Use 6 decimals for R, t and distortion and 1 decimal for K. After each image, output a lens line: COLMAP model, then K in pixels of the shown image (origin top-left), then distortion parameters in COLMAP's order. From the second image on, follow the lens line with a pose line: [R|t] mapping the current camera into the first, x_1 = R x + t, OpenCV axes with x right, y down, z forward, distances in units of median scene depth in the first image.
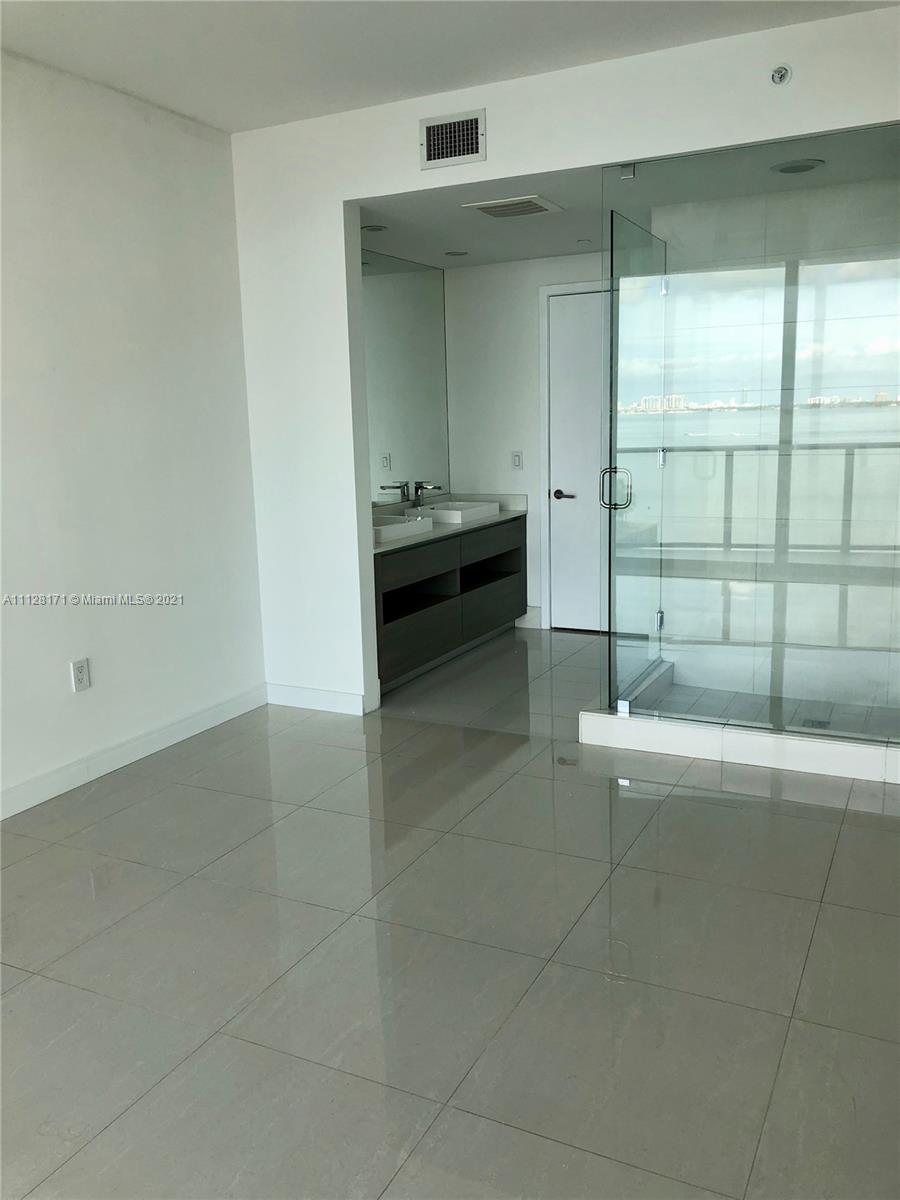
lens RADIAL K [[983.4, 0, 450.0], [0, 983.4, 600.0], [0, 0, 1]] dist [0.010518, -0.003438]
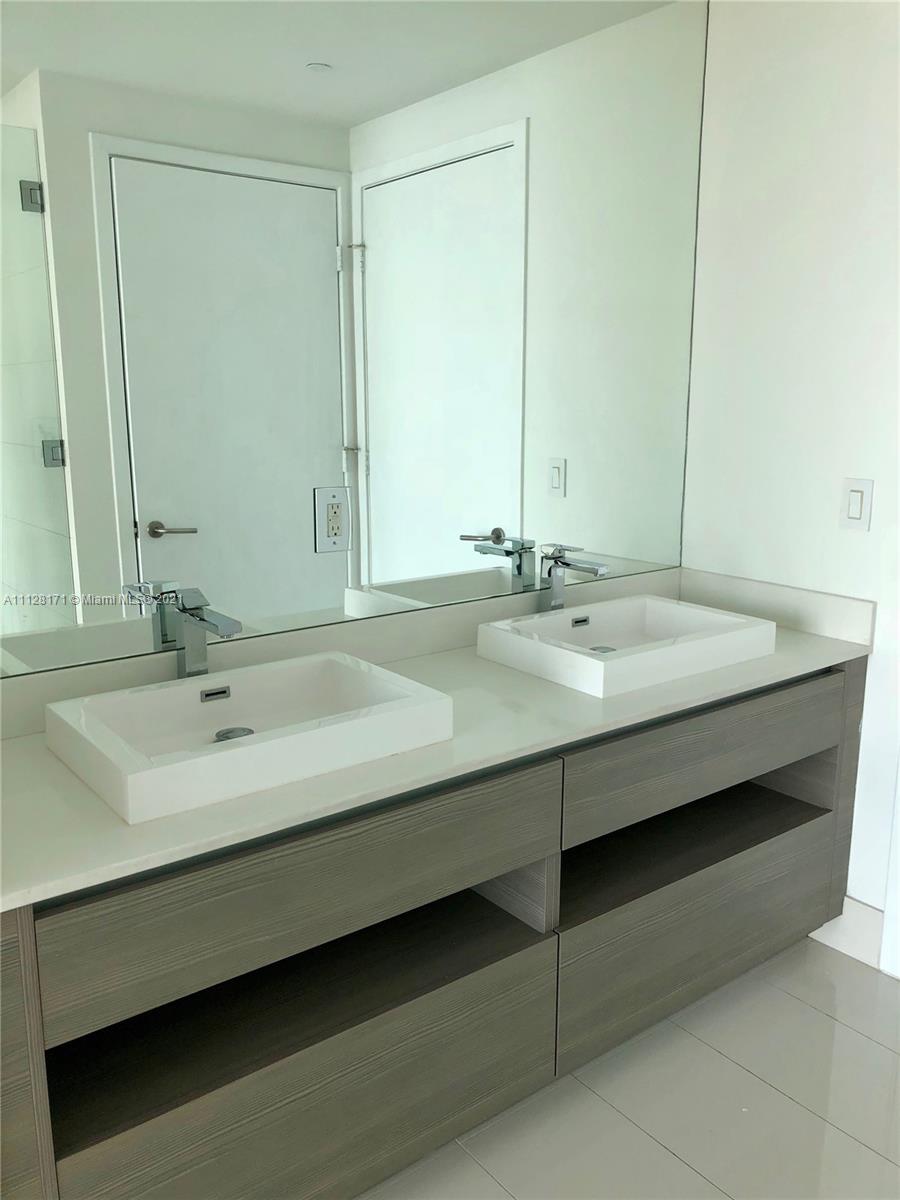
lens RADIAL K [[983.4, 0, 450.0], [0, 983.4, 600.0], [0, 0, 1]] dist [0.010518, -0.003438]
pose [[0.901705, 0.115741, -0.416571, 0.087970], [-0.103084, 0.993268, 0.052838, -0.111054], [0.419882, -0.004702, 0.907566, 0.617605]]
